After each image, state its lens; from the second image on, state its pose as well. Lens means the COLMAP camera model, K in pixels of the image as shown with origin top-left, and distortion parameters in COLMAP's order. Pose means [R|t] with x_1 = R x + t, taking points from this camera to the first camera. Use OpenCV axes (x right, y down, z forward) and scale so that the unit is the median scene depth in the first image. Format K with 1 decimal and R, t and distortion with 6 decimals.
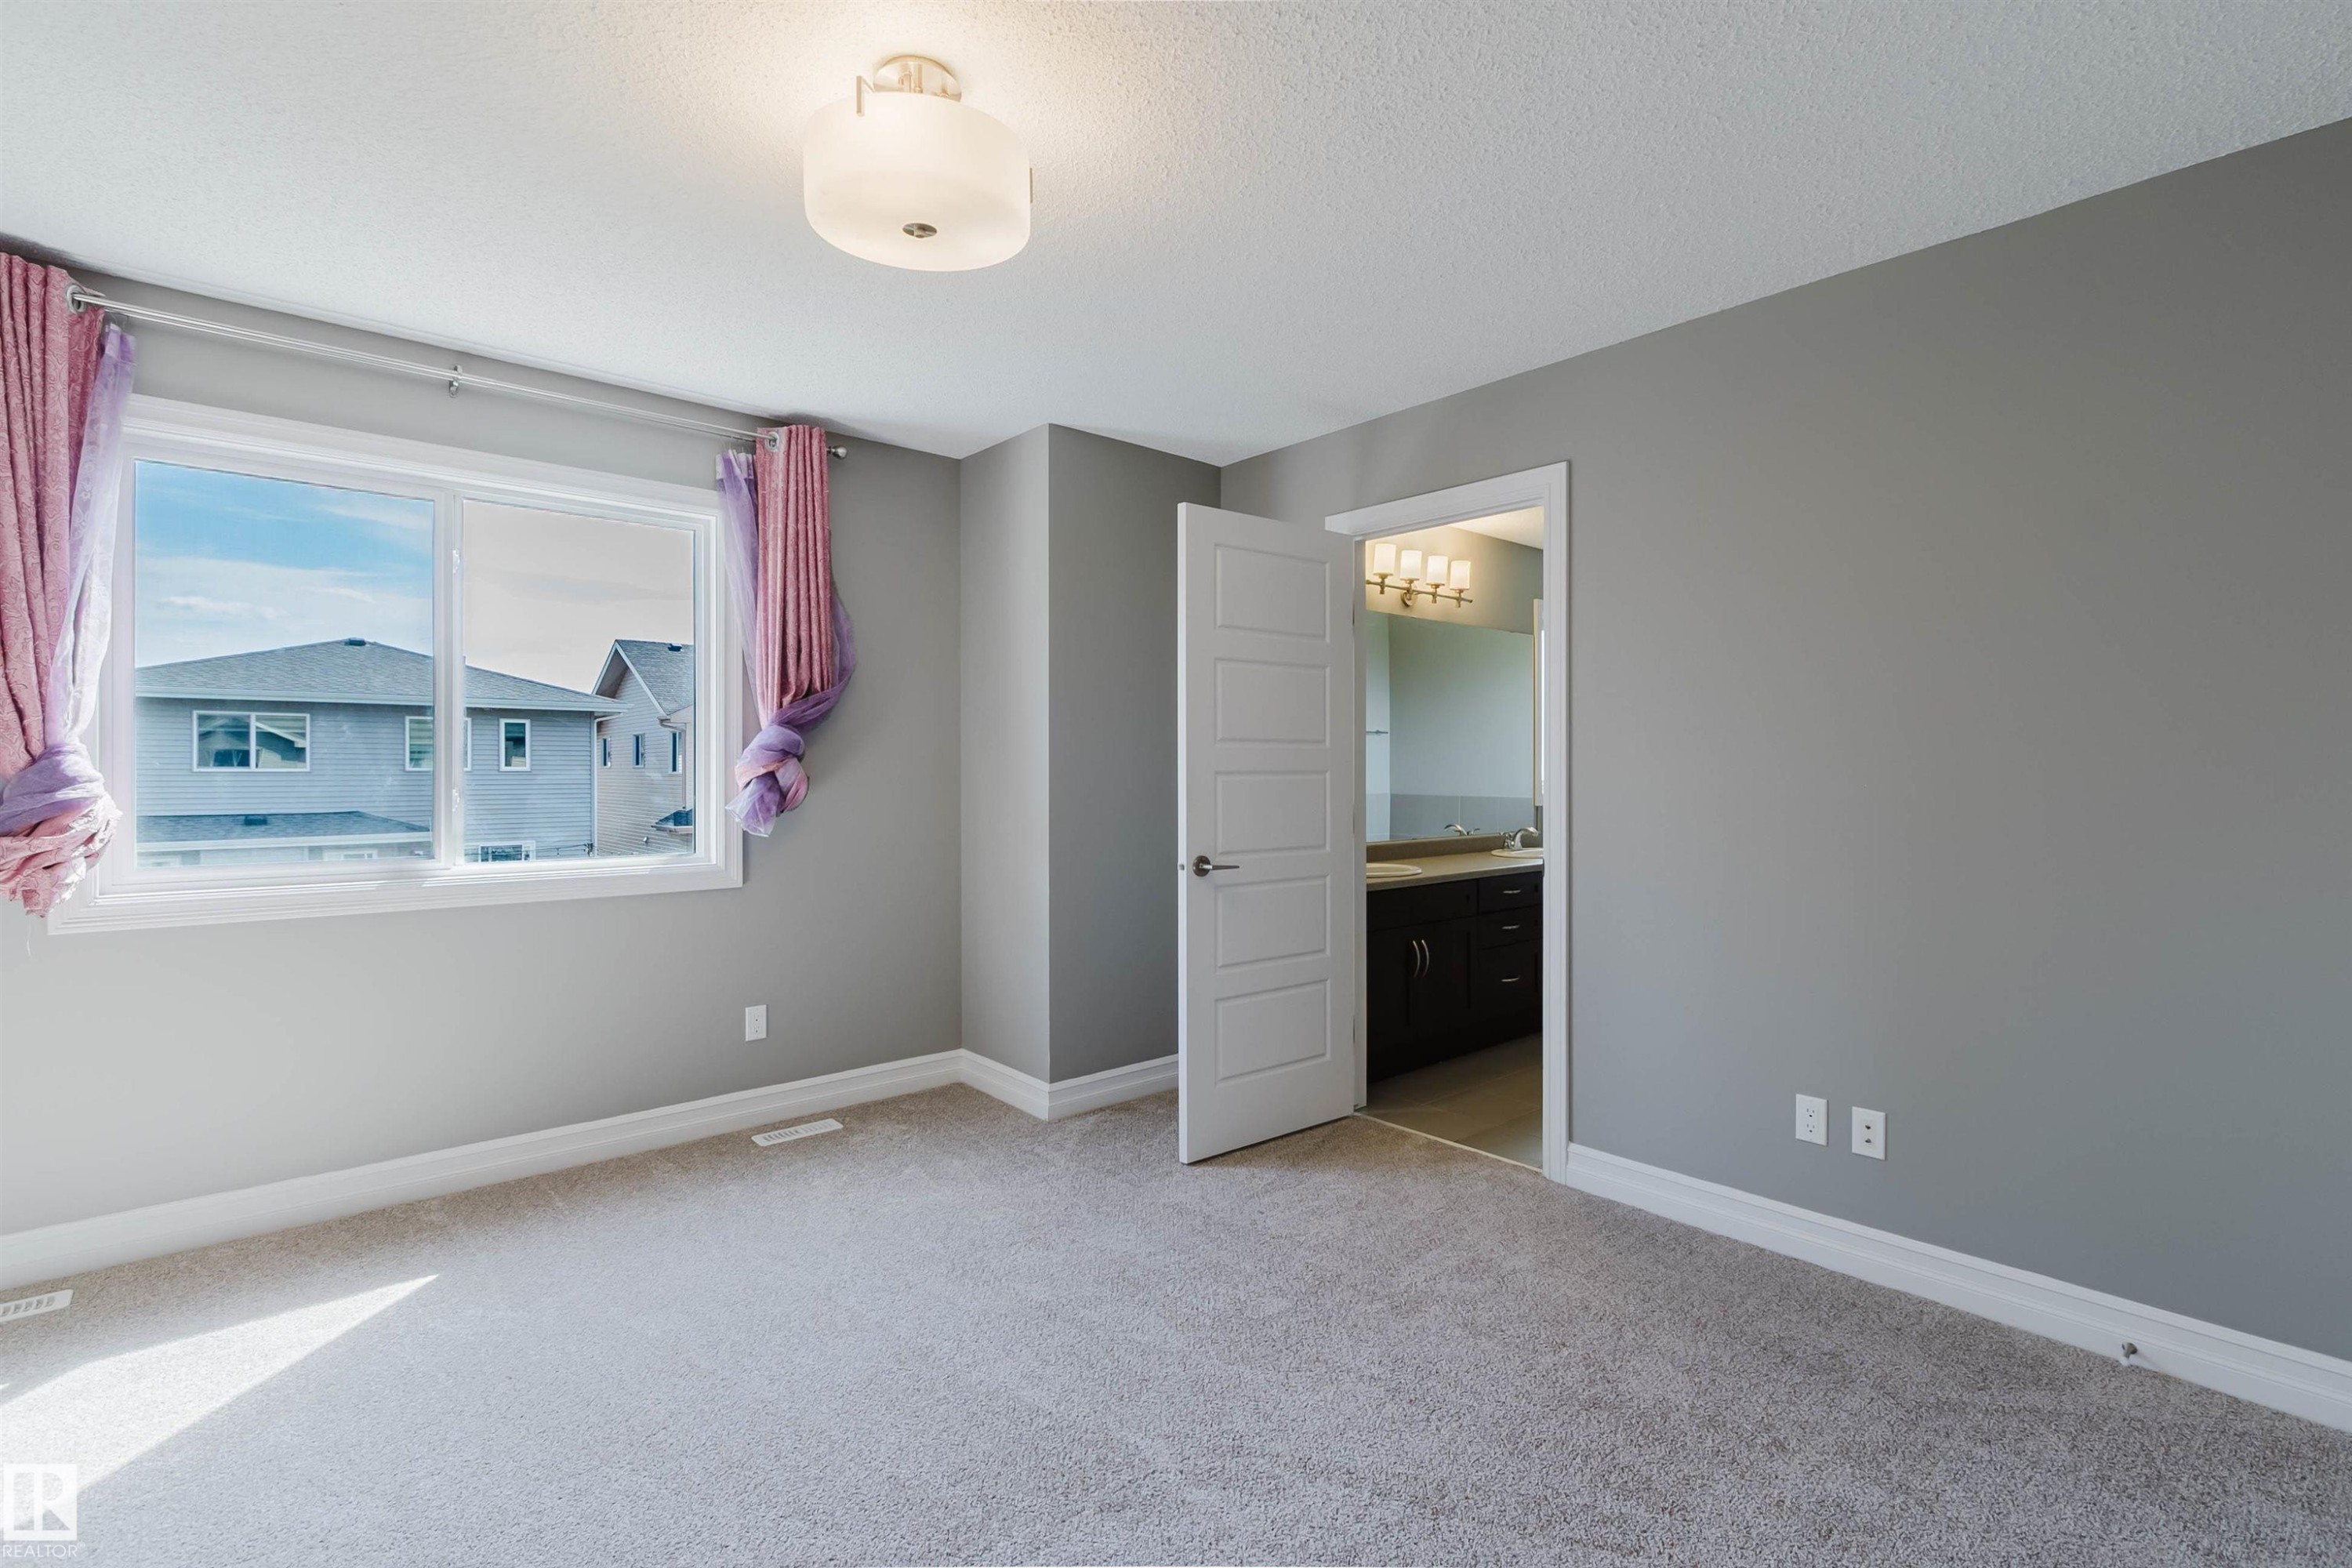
lens RADIAL K [[1058.5, 0, 1165.9], [0, 1058.5, 778.9], [0, 0, 1]] dist [0.001778, -0.000090]
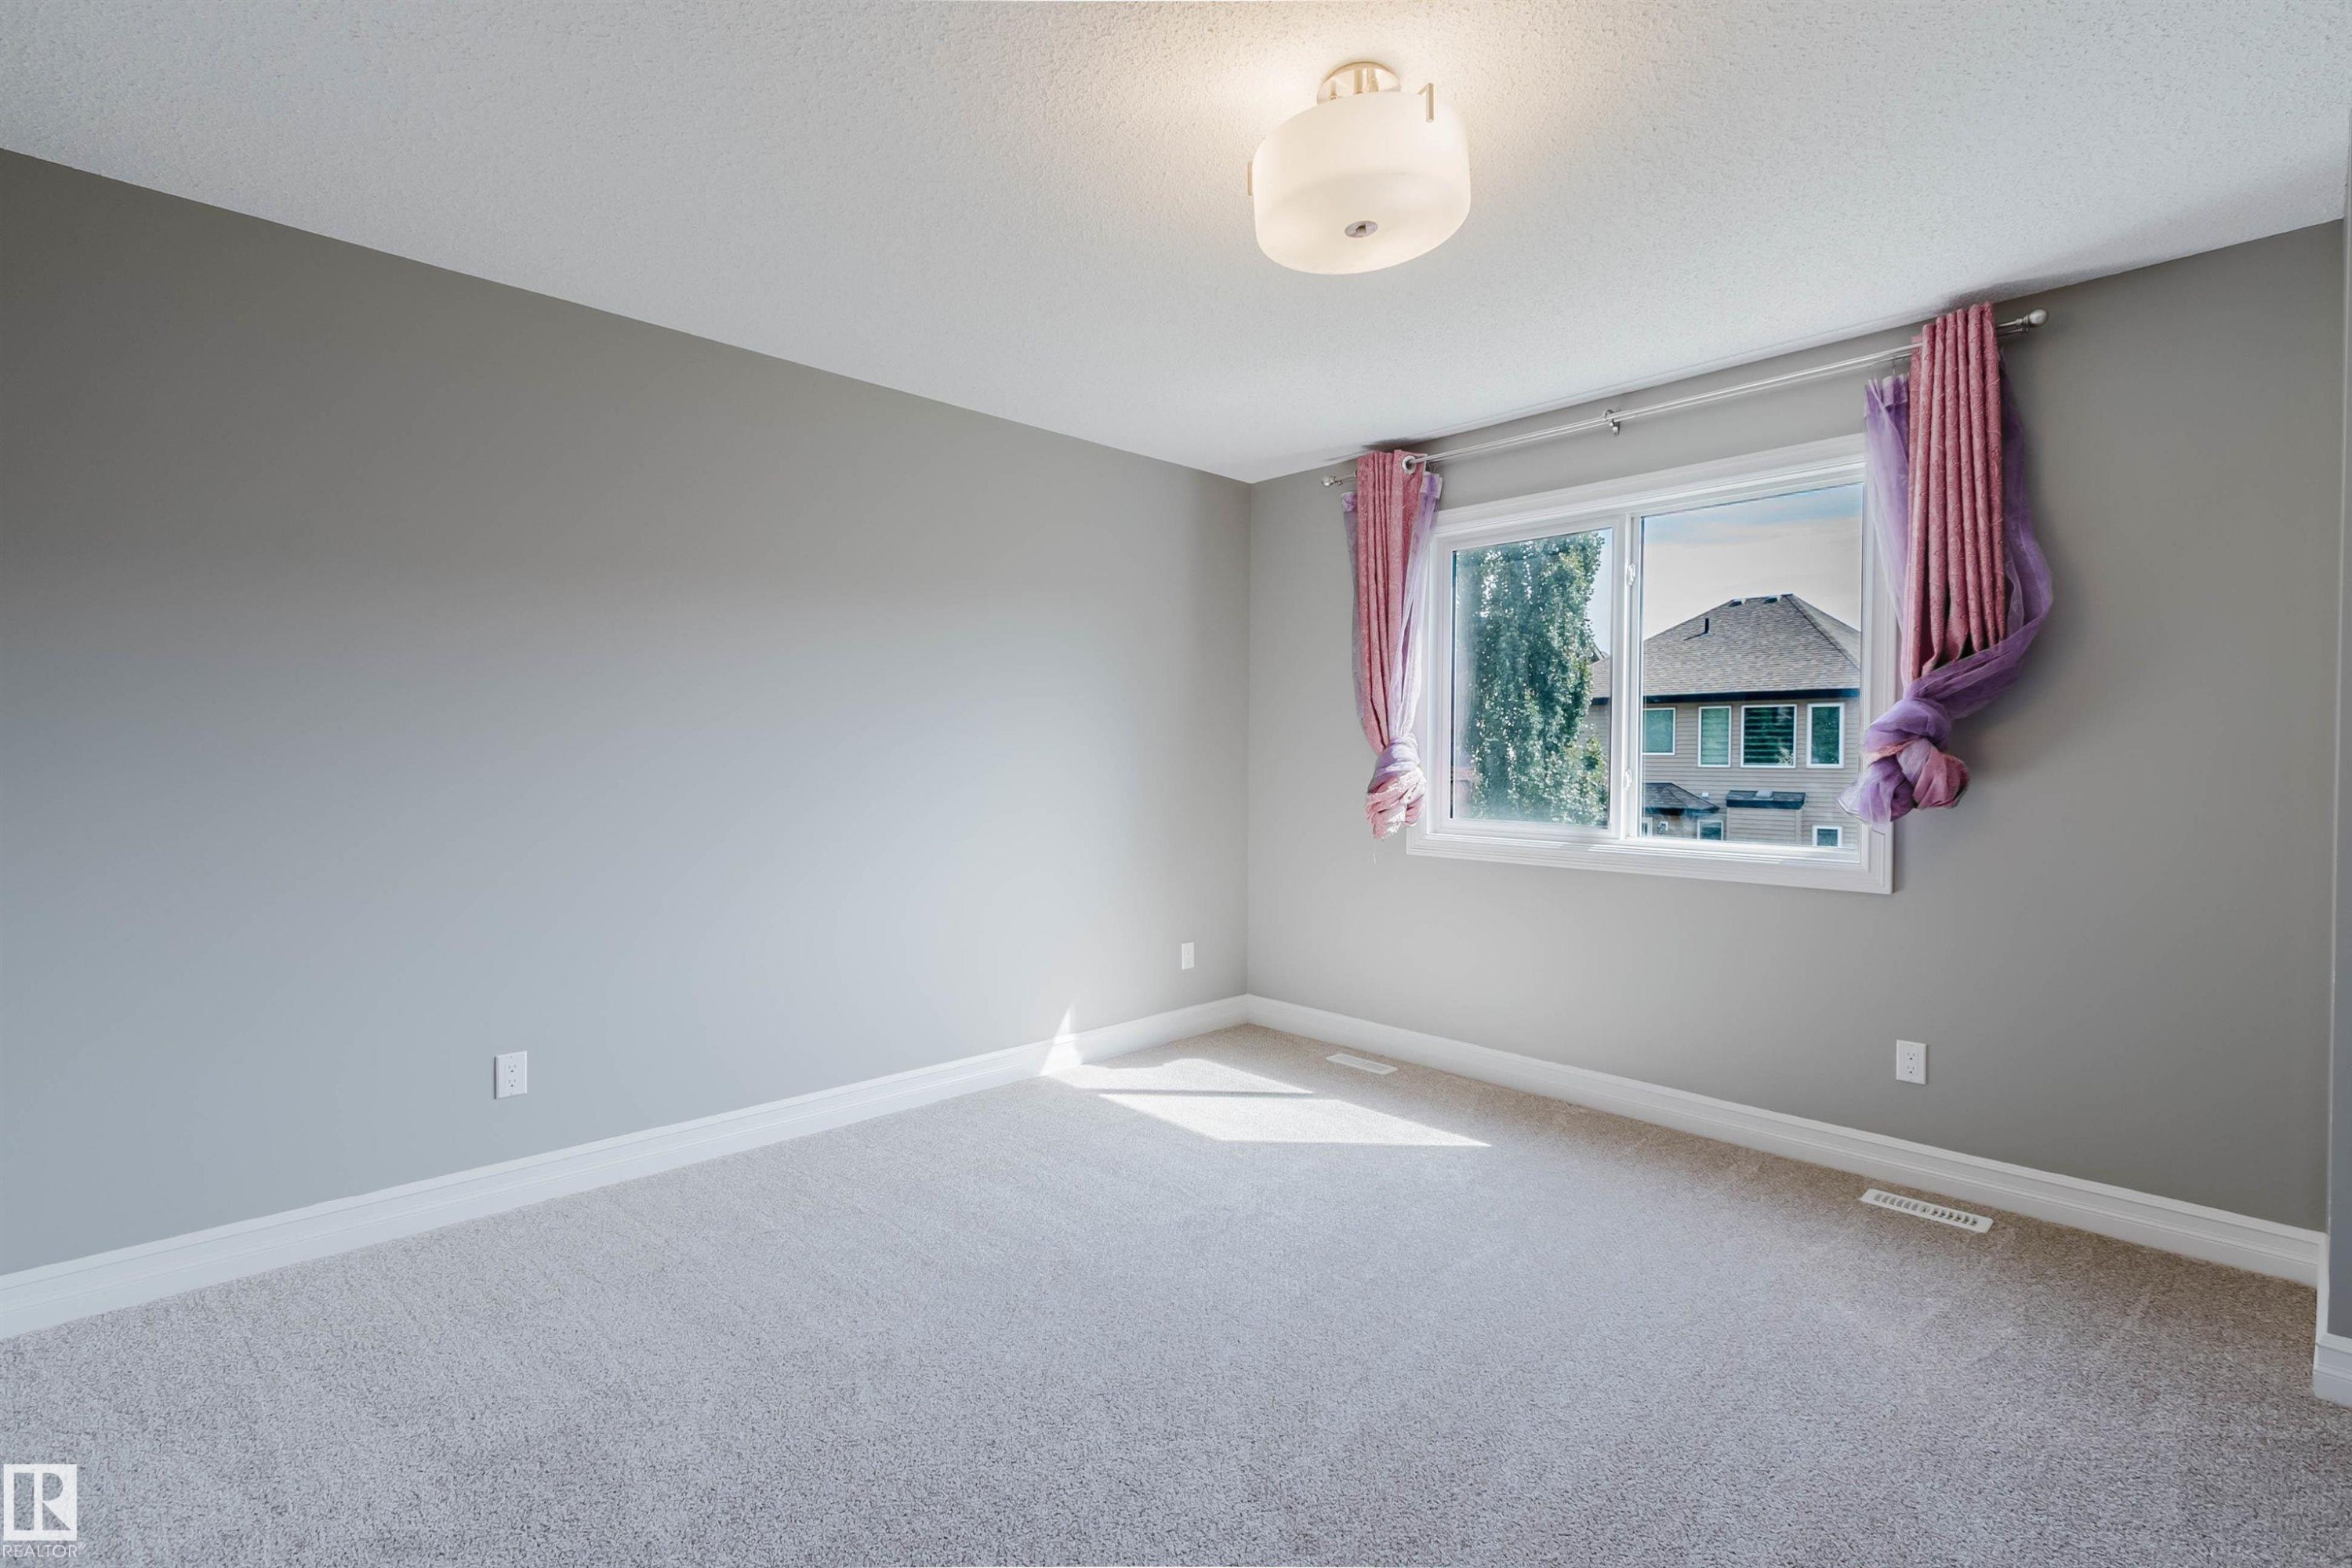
lens RADIAL K [[1058.5, 0, 1153.1], [0, 1058.5, 767.0], [0, 0, 1]] dist [0.001778, -0.000090]
pose [[0.043751, 0.012882, -0.998959, 0.444579], [-0.009707, 0.999875, 0.012468, -0.003413], [0.998995, 0.009151, 0.043870, 0.409252]]
